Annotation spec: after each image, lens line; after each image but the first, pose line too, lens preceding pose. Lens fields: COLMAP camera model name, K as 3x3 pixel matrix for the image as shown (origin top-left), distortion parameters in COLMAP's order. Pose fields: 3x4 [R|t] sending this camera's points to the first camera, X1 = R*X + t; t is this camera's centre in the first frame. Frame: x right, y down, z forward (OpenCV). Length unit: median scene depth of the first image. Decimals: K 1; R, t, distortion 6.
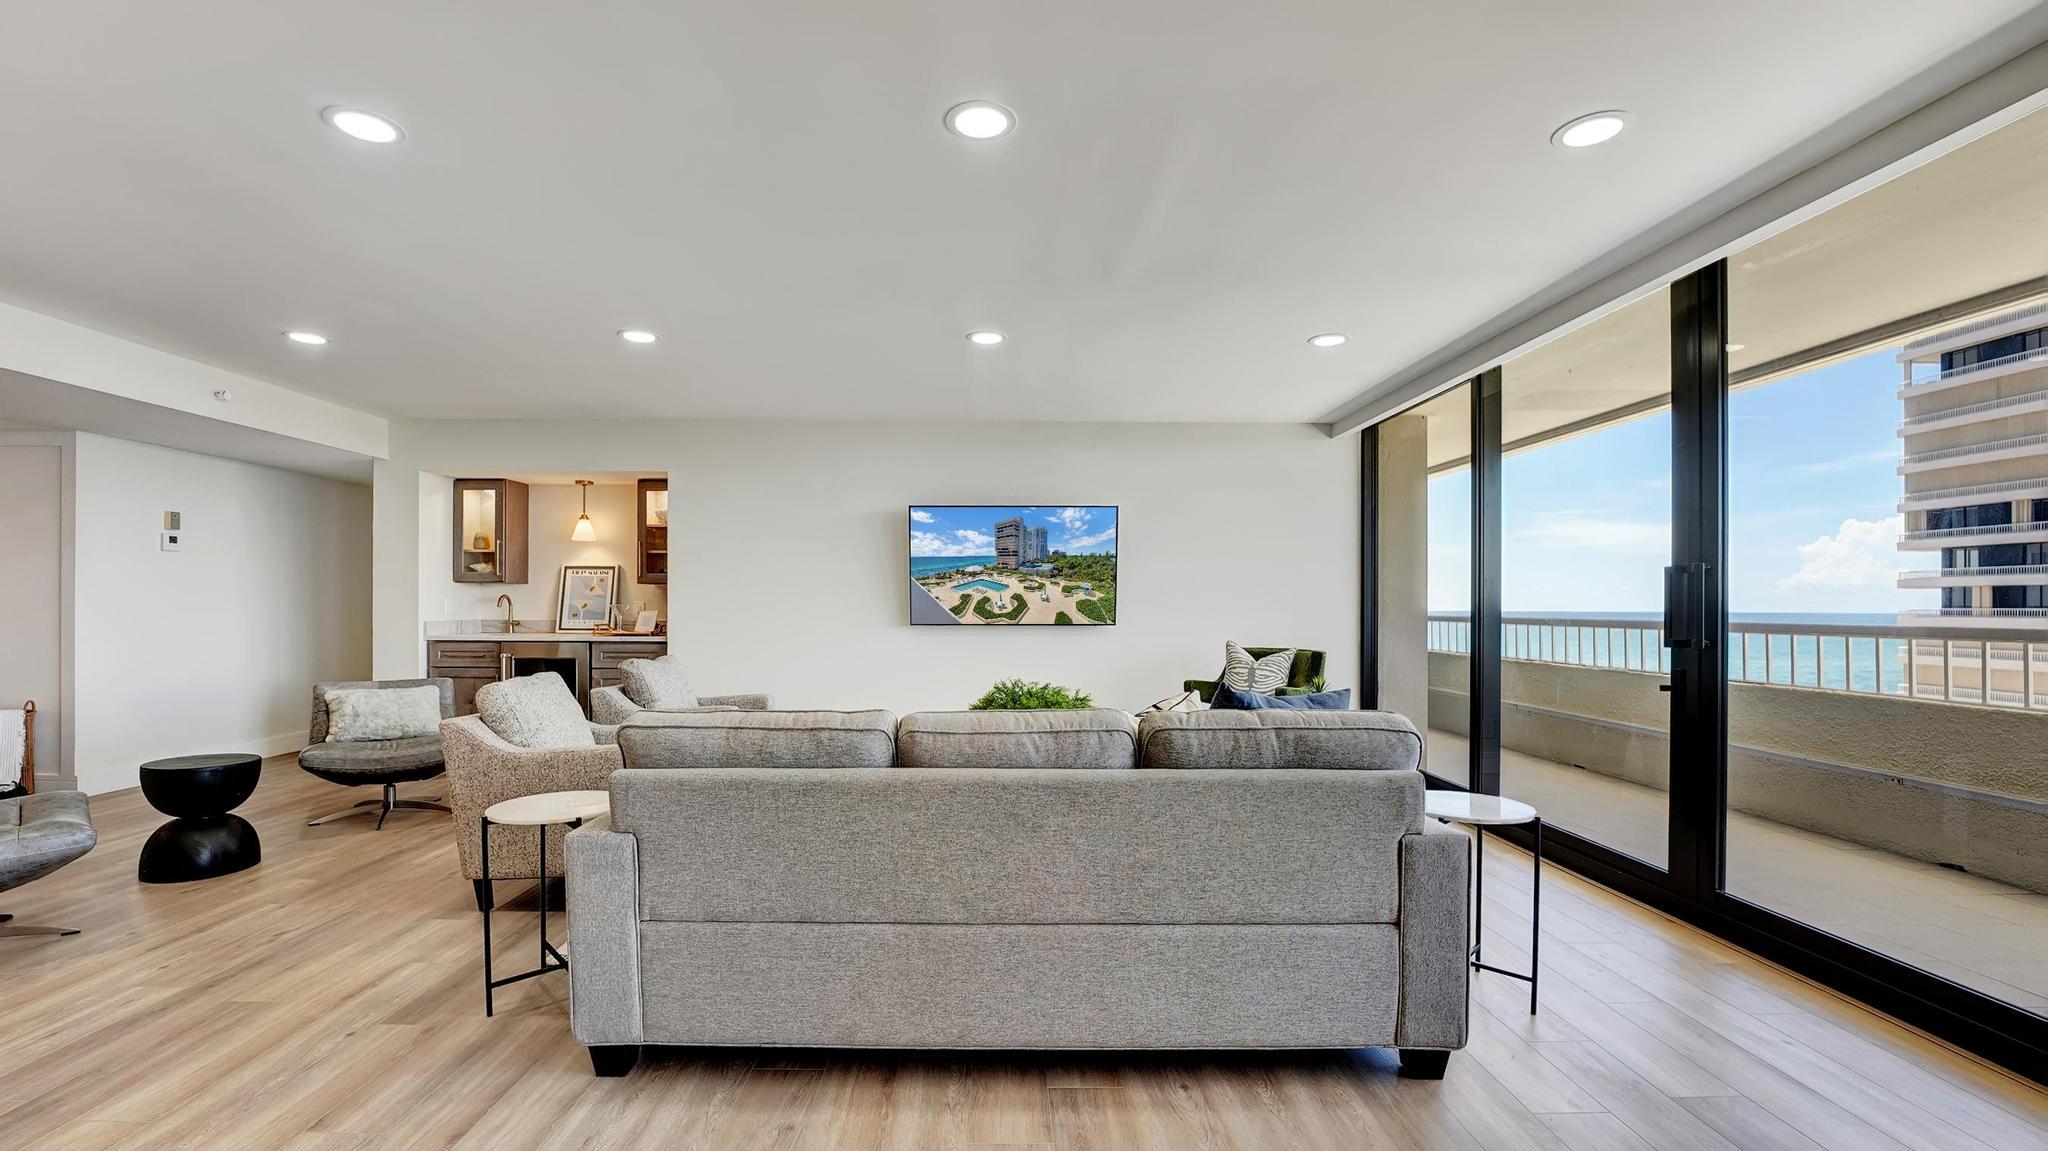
lens RADIAL K [[843.3, 0, 985.8], [0, 843.3, 603.5], [0, 0, 1]] dist [-0.027692, 0.003106]
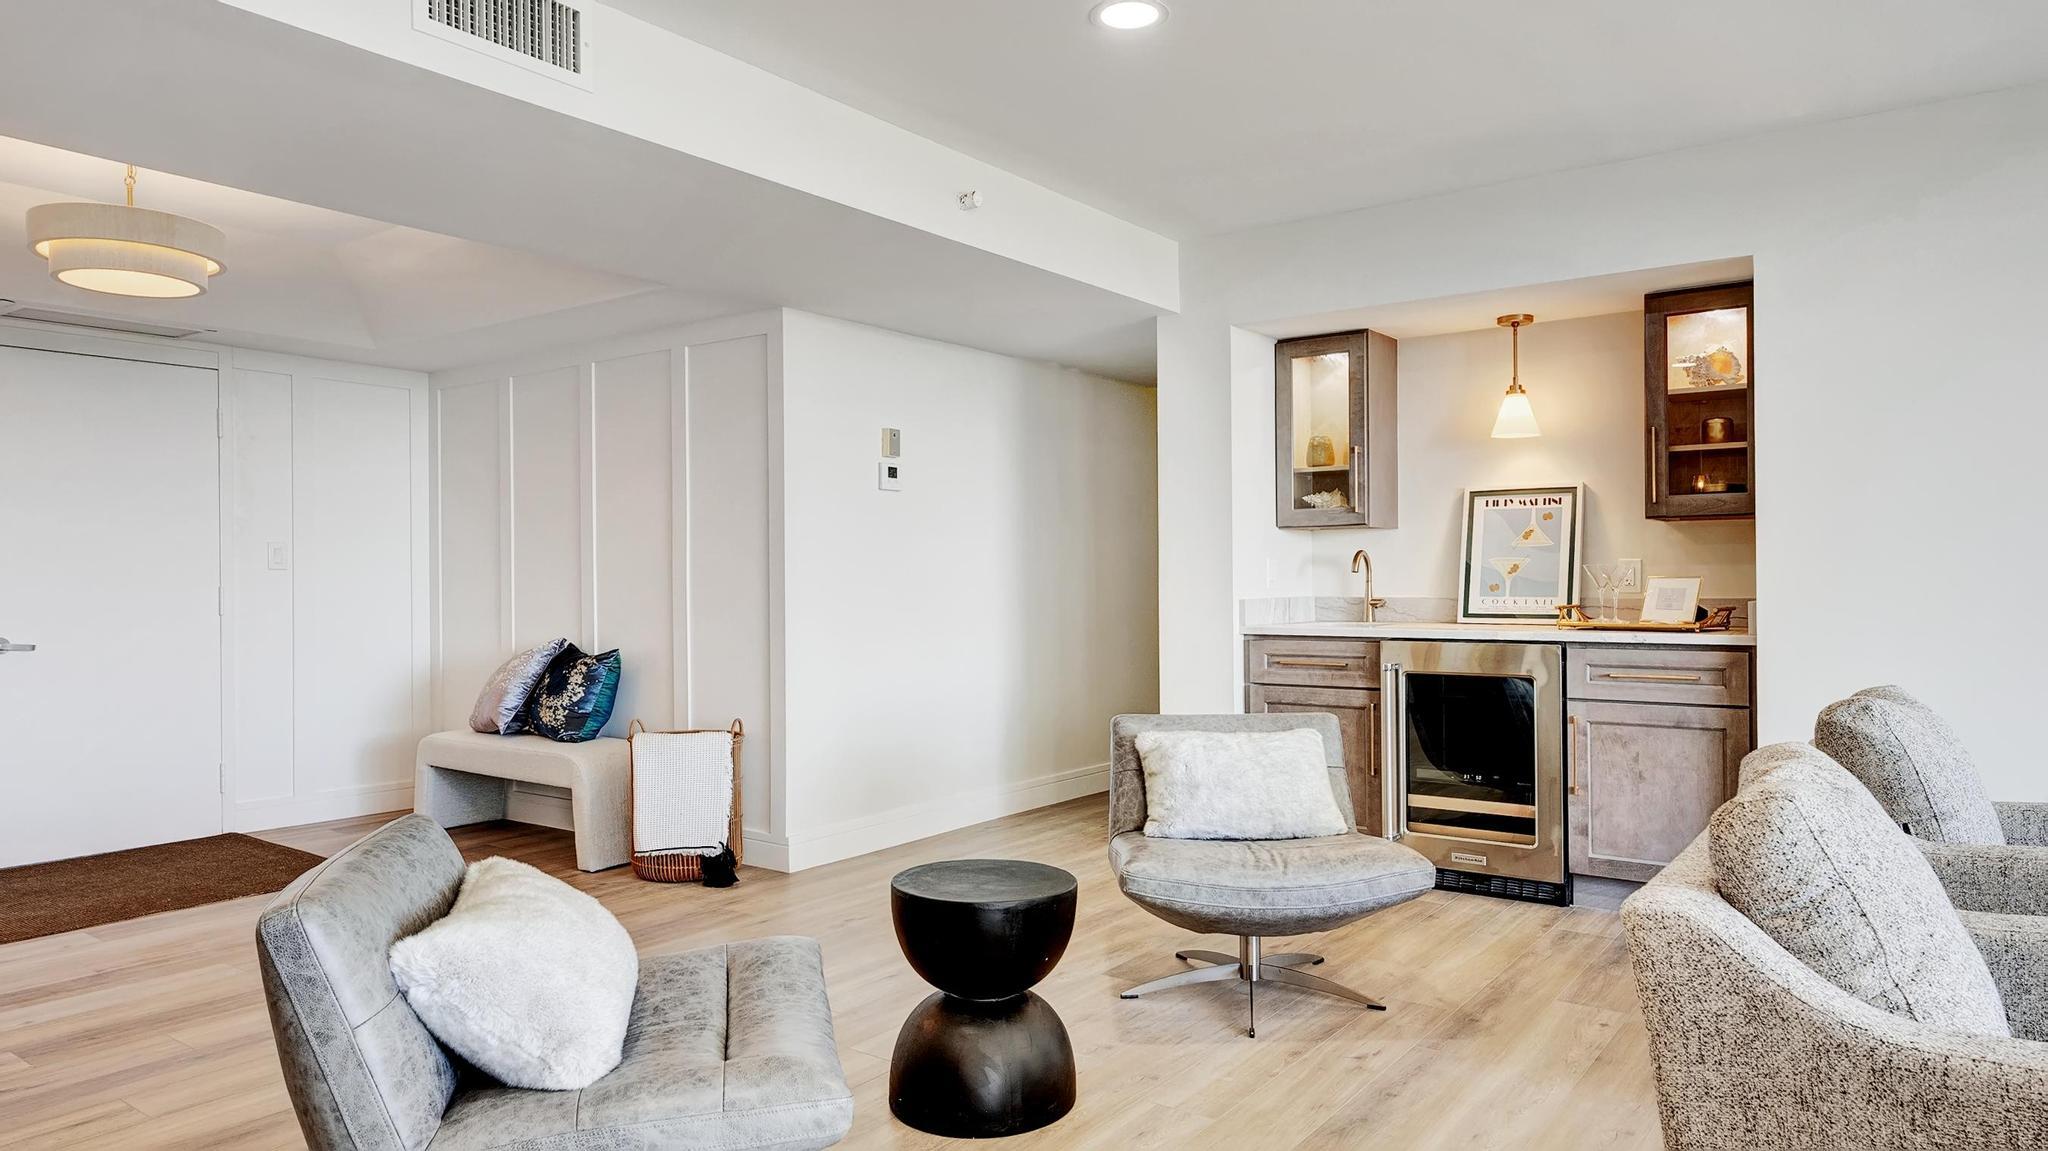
lens RADIAL K [[1255.8, 0, 1040.1], [0, 1255.8, 582.7], [0, 0, 1]] dist [0.011595, -0.000344]
pose [[0.810752, -0.009364, -0.585315, -0.305983], [0.012384, 0.999923, 0.001157, 0.007505], [0.585259, -0.008186, 0.810805, 0.260097]]
